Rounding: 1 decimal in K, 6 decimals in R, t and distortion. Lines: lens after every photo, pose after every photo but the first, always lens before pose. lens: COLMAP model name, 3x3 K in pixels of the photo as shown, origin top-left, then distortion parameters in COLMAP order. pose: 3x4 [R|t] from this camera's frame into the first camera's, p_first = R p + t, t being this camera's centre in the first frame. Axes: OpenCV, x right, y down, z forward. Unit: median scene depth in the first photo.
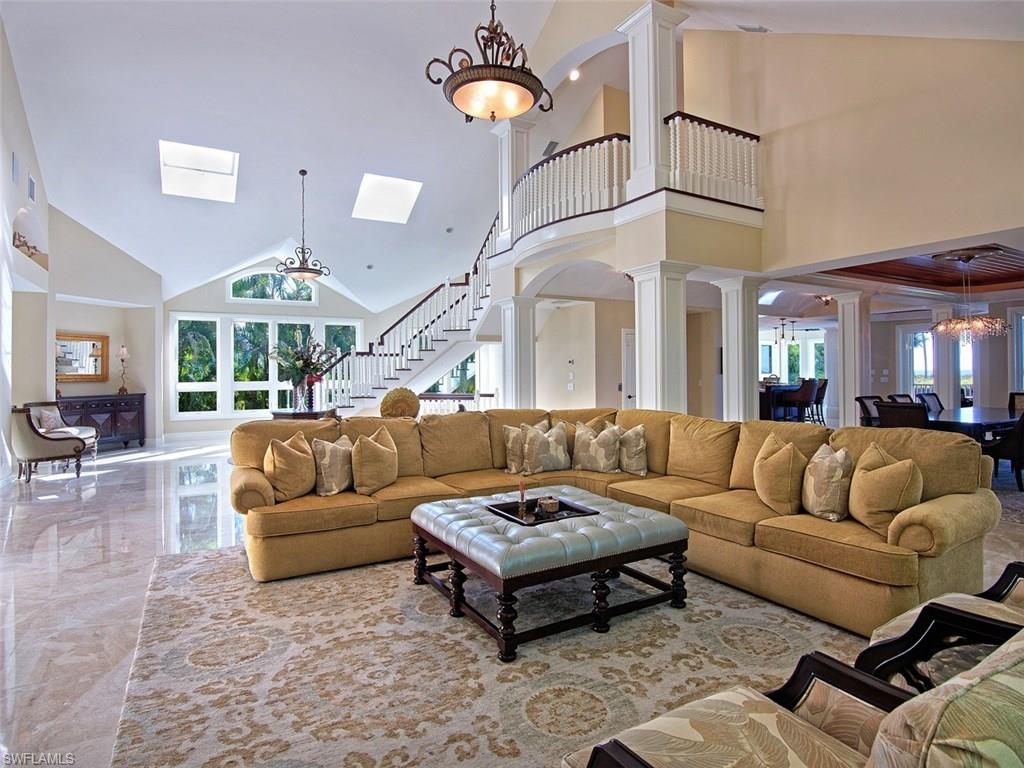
lens RADIAL K [[559.6, 0, 515.8], [0, 559.6, 369.1], [0, 0, 1]] dist [-0.006705, -0.016159]
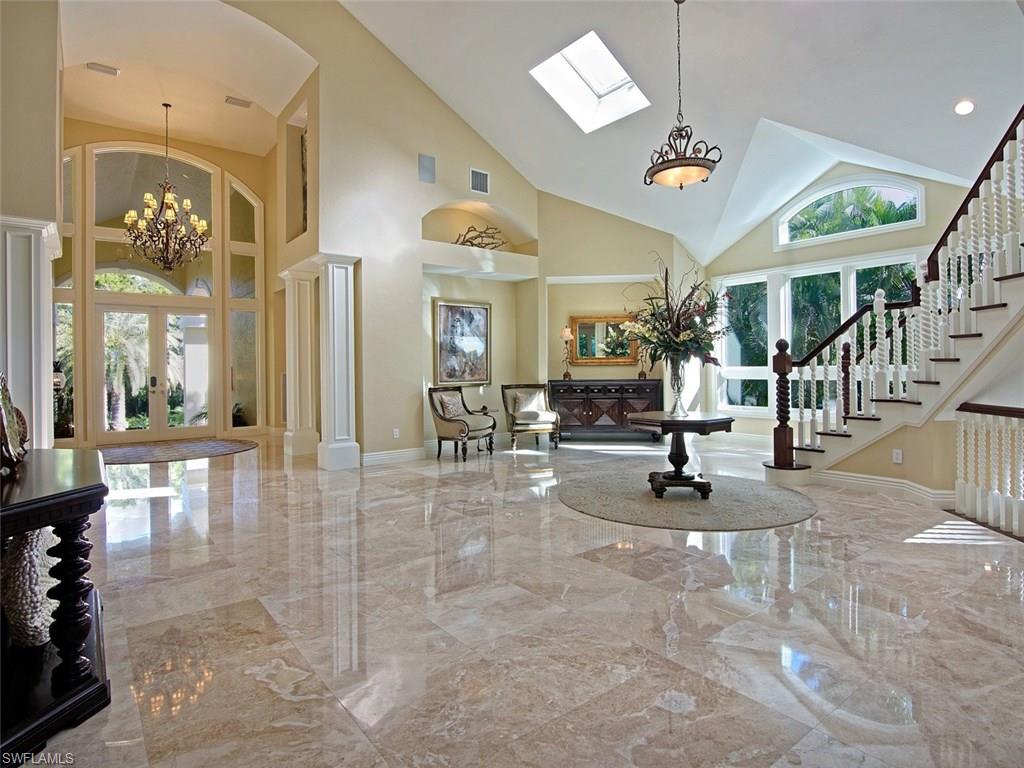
lens RADIAL K [[559.6, 0, 515.8], [0, 559.6, 369.1], [0, 0, 1]] dist [-0.006705, -0.016159]
pose [[0.140986, 0.009905, -0.989962, 0.142699], [0.013994, 0.999830, 0.011997, 0.015543], [0.989913, -0.015544, 0.140824, 0.691696]]
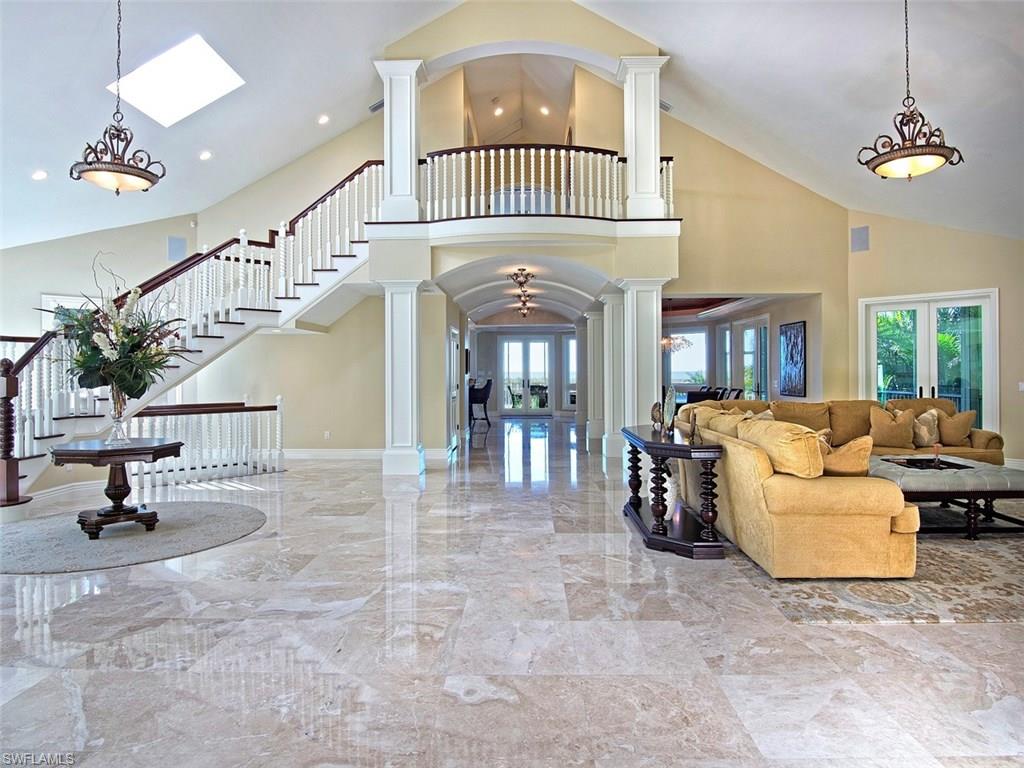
lens RADIAL K [[607.0, 0, 515.0], [0, 607.0, 369.0], [0, 0, 1]] dist [-0.014696, -0.000879]
pose [[0.516750, 0.008205, 0.856097, -0.611299], [-0.004294, 0.999966, -0.006992, 0.006976], [-0.856126, -0.000063, 0.516768, 0.366963]]
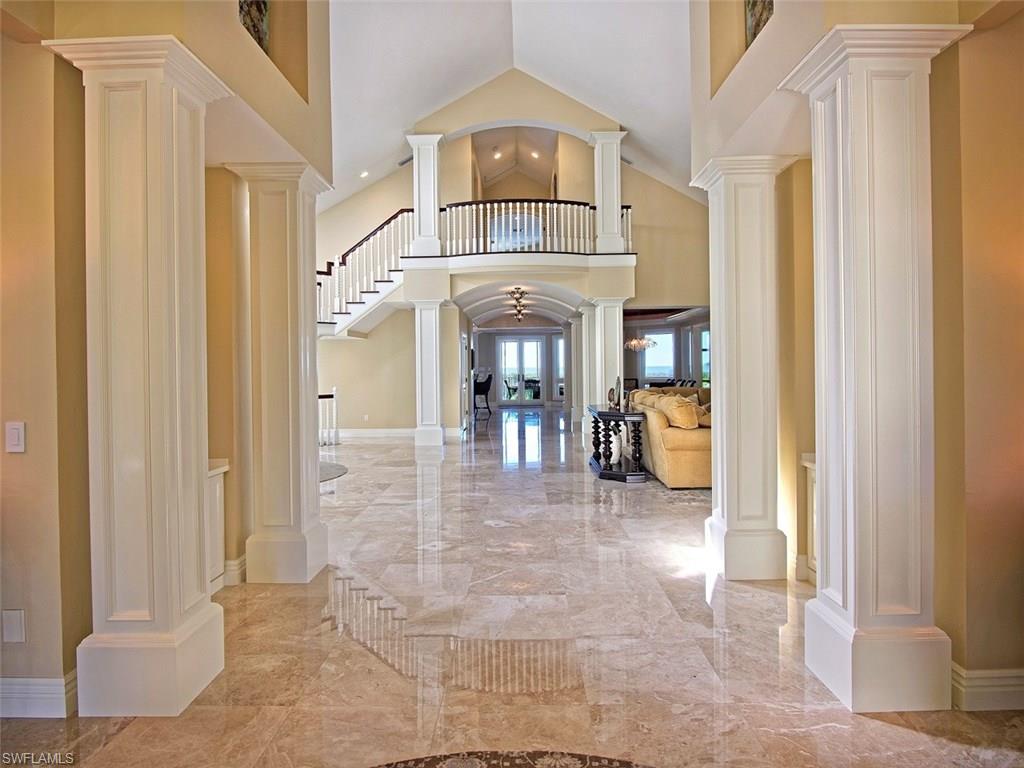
lens RADIAL K [[607.0, 0, 515.0], [0, 607.0, 369.0], [0, 0, 1]] dist [-0.014696, -0.000879]
pose [[0.508347, -0.001250, 0.861151, -0.842567], [0.002371, 0.999997, 0.000052, 0.007268], [-0.861149, 0.002015, 0.508349, 0.236323]]
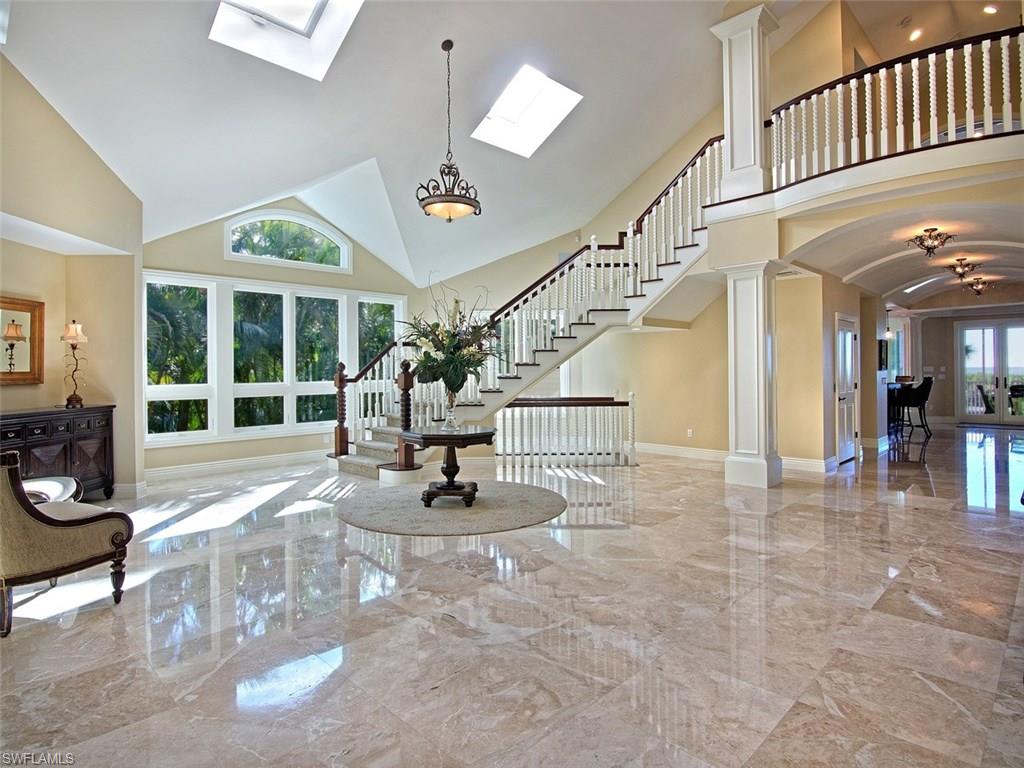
lens RADIAL K [[559.6, 0, 515.8], [0, 559.6, 369.1], [0, 0, 1]] dist [-0.006705, -0.016159]
pose [[0.964669, -0.000323, 0.263464, -0.434742], [0.000055, 0.999999, 0.001022, 0.006134], [-0.263465, -0.000971, 0.964669, 0.354120]]
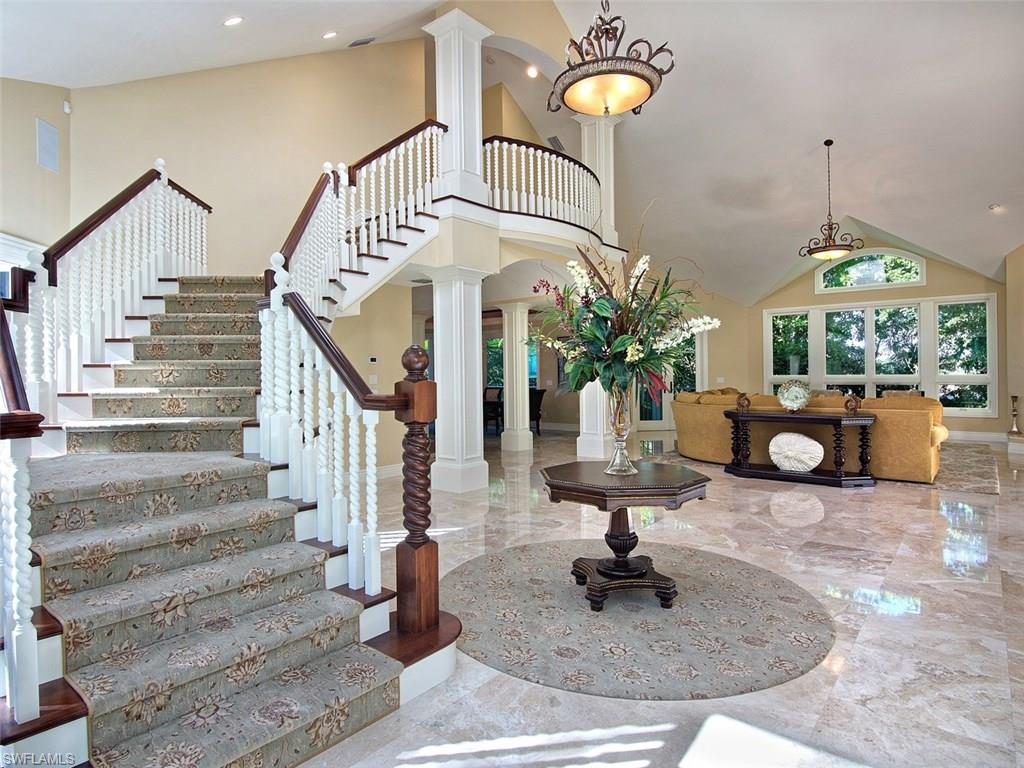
lens RADIAL K [[594.0, 0, 485.9], [0, 594.0, 377.2], [0, 0, 1]] dist [-0.017329, -0.000502]
pose [[-0.329313, 0.007881, 0.944188, -0.658019], [0.005577, 0.999964, -0.006402, 0.013925], [-0.944205, 0.003158, -0.329345, 1.106484]]
